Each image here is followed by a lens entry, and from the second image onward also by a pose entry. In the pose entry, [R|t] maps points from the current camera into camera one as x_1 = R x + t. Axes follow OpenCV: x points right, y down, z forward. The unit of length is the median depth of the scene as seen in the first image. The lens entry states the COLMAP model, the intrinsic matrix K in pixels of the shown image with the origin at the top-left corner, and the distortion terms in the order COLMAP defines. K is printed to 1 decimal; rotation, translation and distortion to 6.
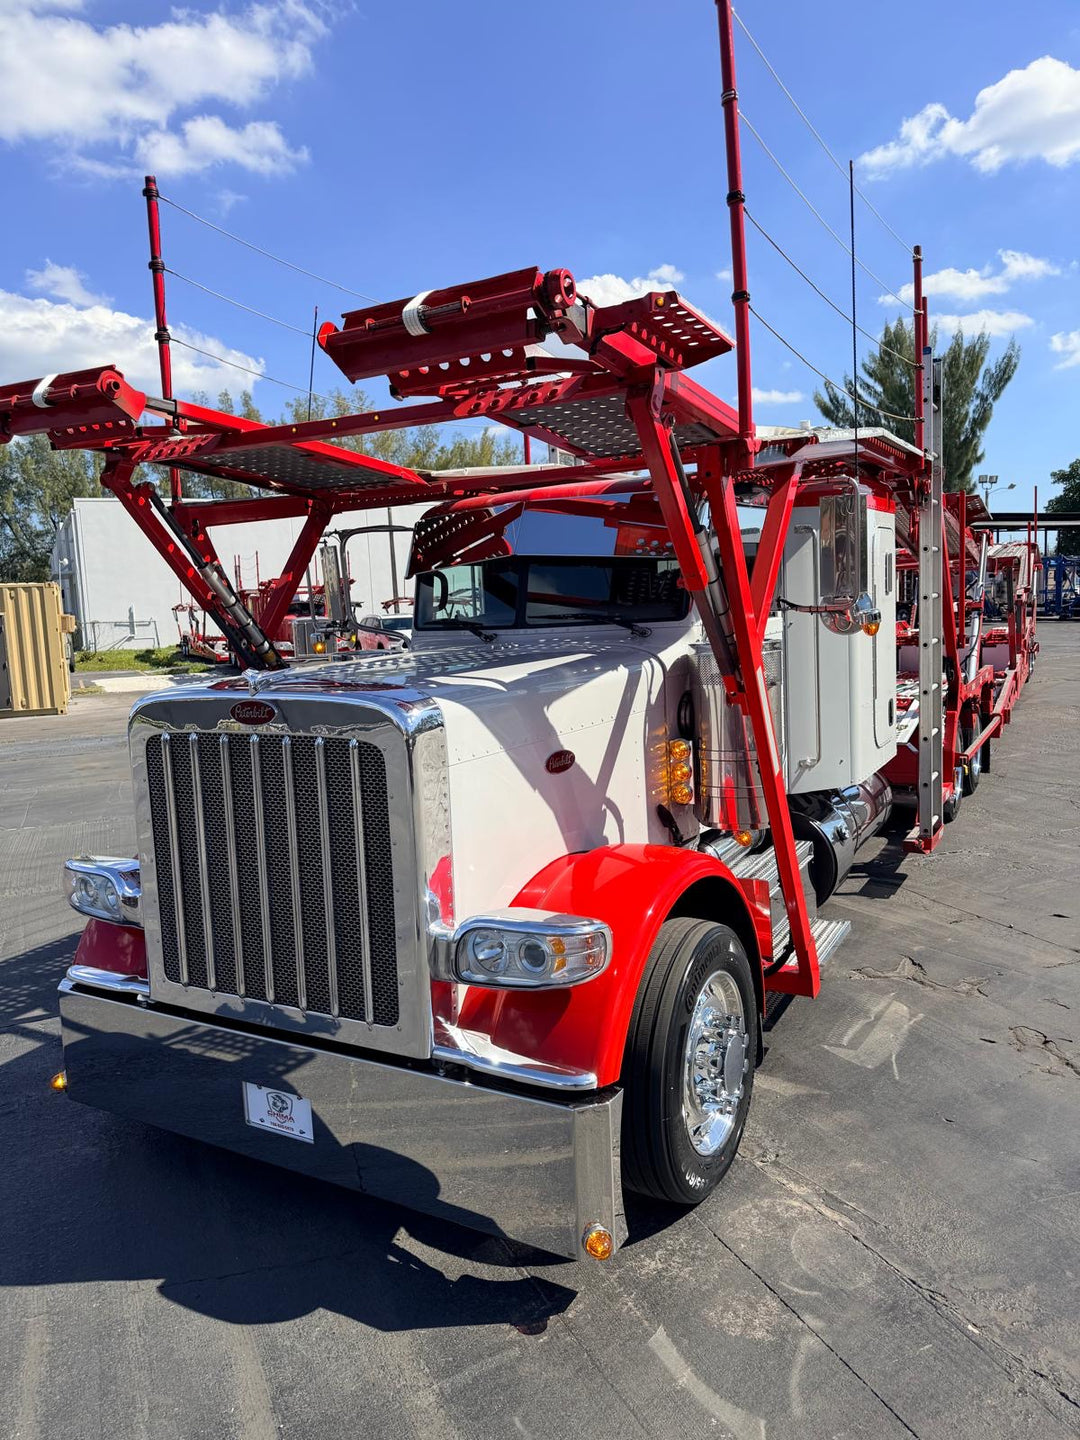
lens RADIAL K [[1027.0, 0, 524.6], [0, 1027.0, 701.0], [0, 0, 1]] dist [-0.000096, -0.001307]
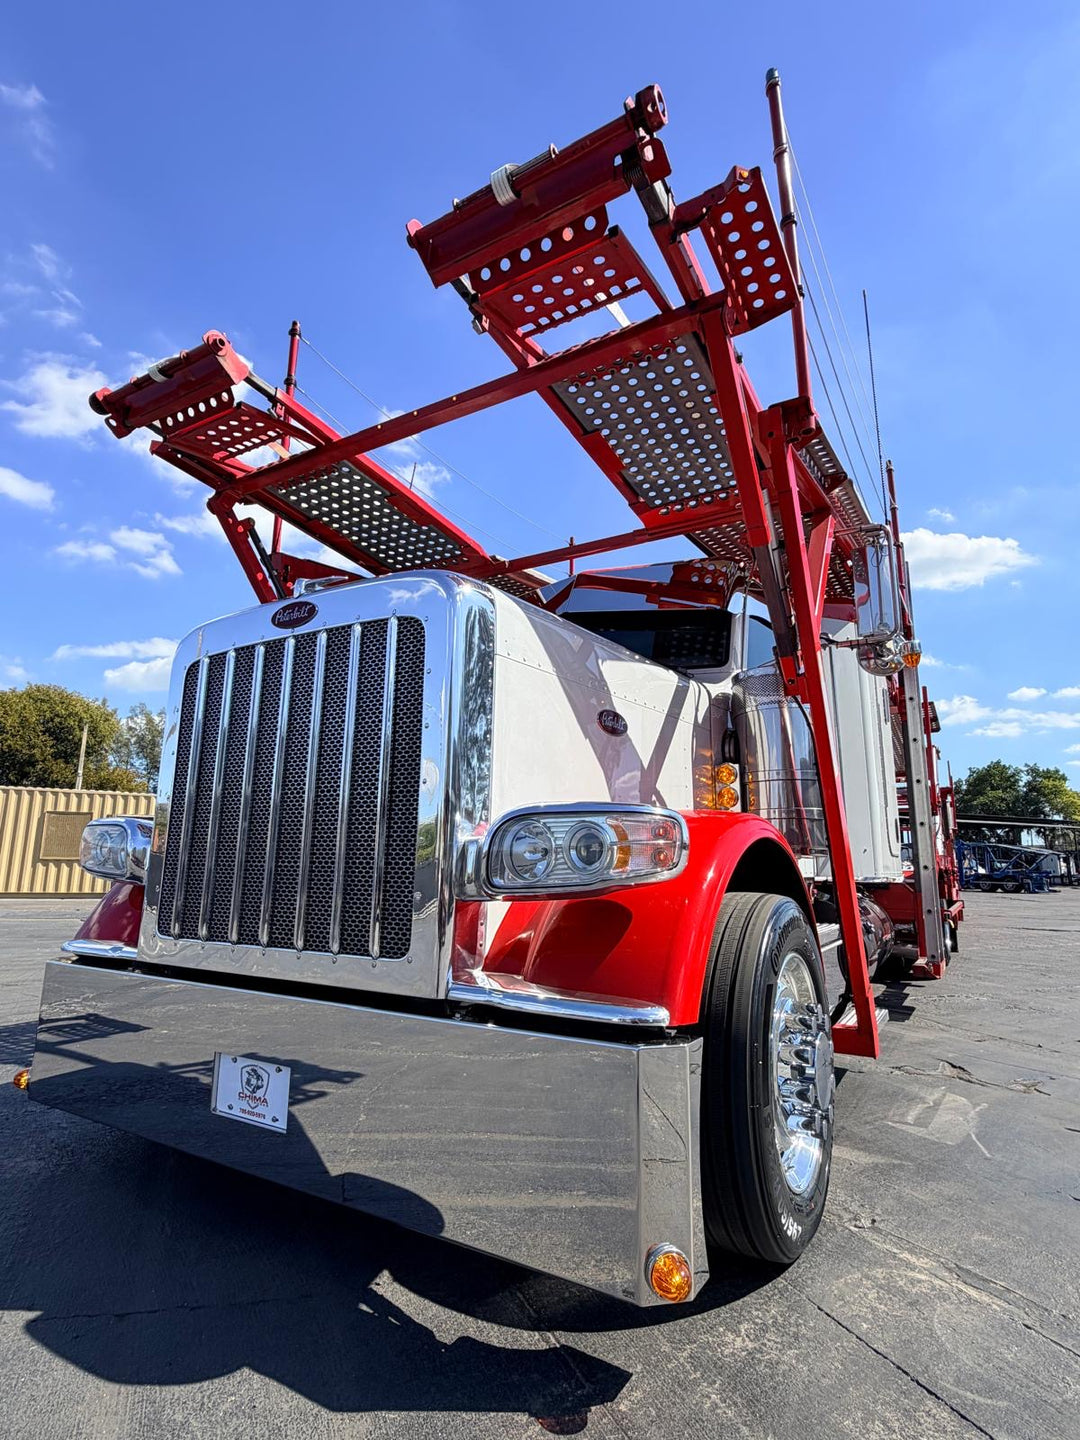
lens RADIAL K [[745.6, 0, 533.8], [0, 745.6, 716.6], [0, 0, 1]] dist [-0.003095, 0.000619]
pose [[0.997821, 0.054437, -0.037268, -0.014111], [-0.062915, 0.955185, -0.289246, 0.269276], [0.019852, 0.290961, 0.956529, 0.356948]]
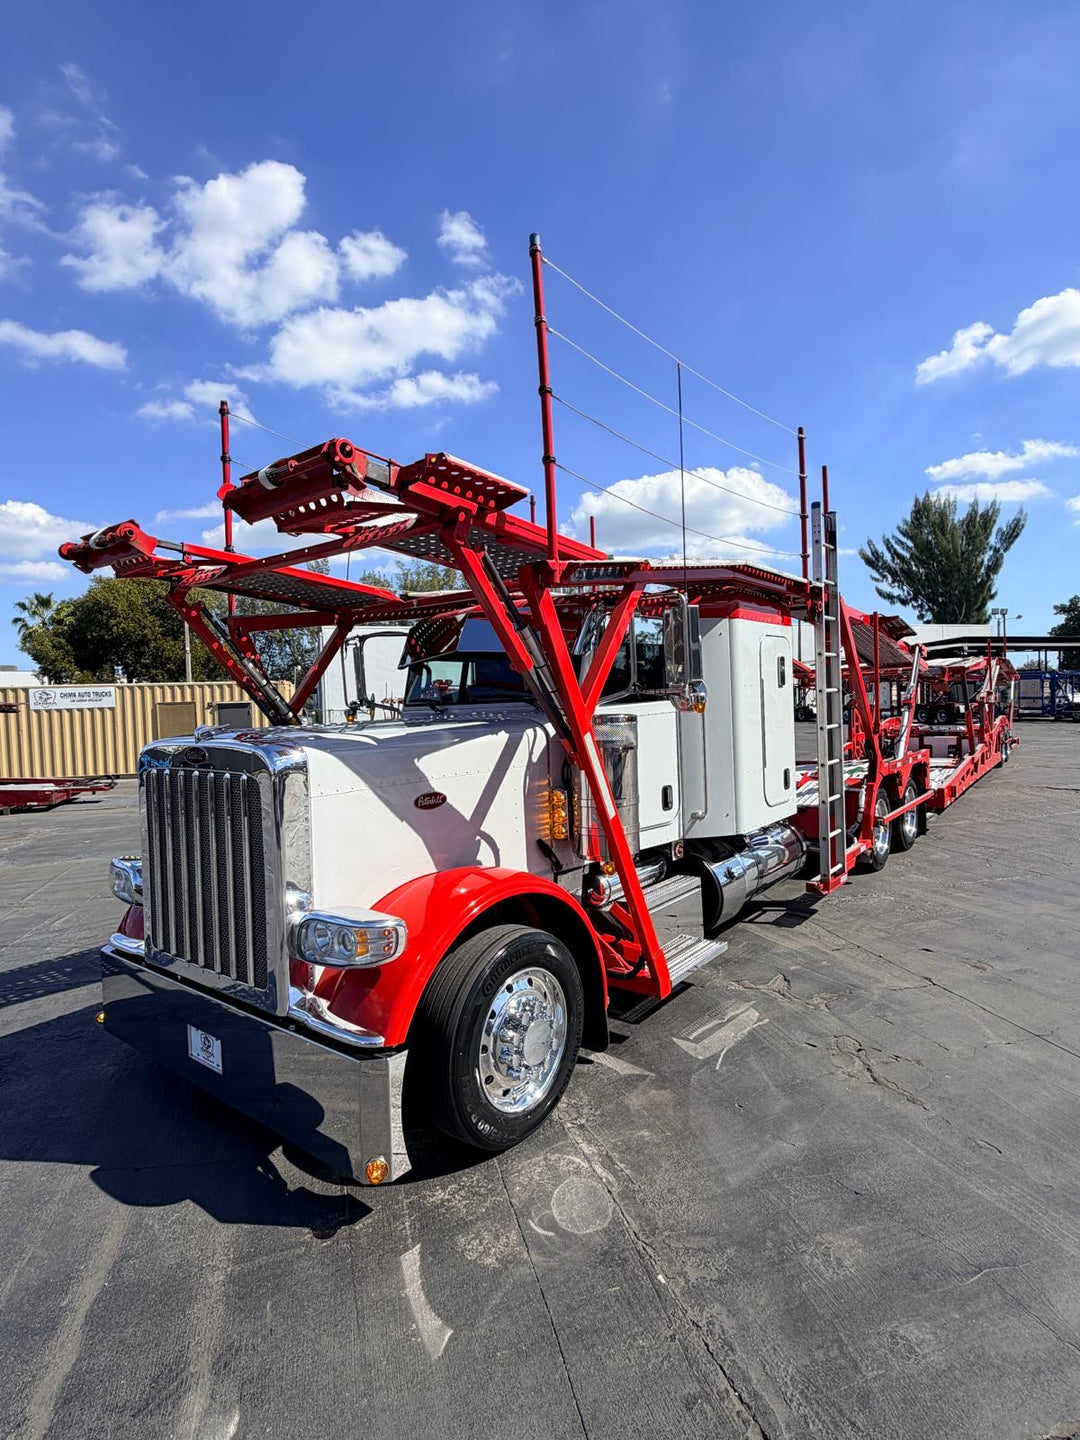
lens RADIAL K [[745.6, 0, 534.5], [0, 745.6, 713.5], [0, 0, 1]] dist [-0.003095, 0.000619]
pose [[0.988417, 0.017842, -0.150710, 0.328755], [-0.029717, 0.996595, -0.076914, 0.017031], [0.148825, 0.080502, 0.985581, 0.049875]]
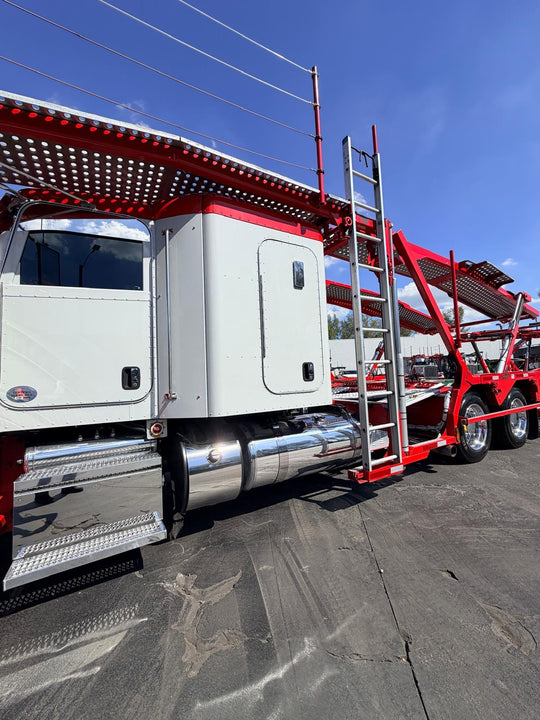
lens RADIAL K [[285.2, 0, 271.4], [0, 285.2, 357.2], [0, 0, 1]] dist [0.000229, -0.000111]
pose [[0.869033, -0.022958, -0.494222, 0.904399], [-0.052291, 0.989066, -0.137892, 0.083825], [0.491984, 0.145676, 0.858330, 1.139647]]
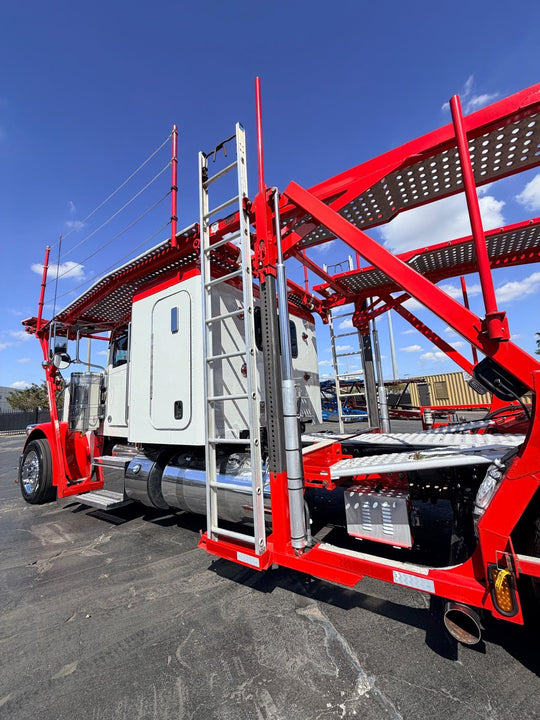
lens RADIAL K [[285.2, 0, 266.8], [0, 285.2, 354.7], [0, 0, 1]] dist [0.000229, -0.000111]
pose [[-0.073885, -0.109672, -0.991218, 1.356159], [-0.044257, 0.993316, -0.106605, -0.054873], [0.996284, 0.035992, -0.078245, 2.064841]]
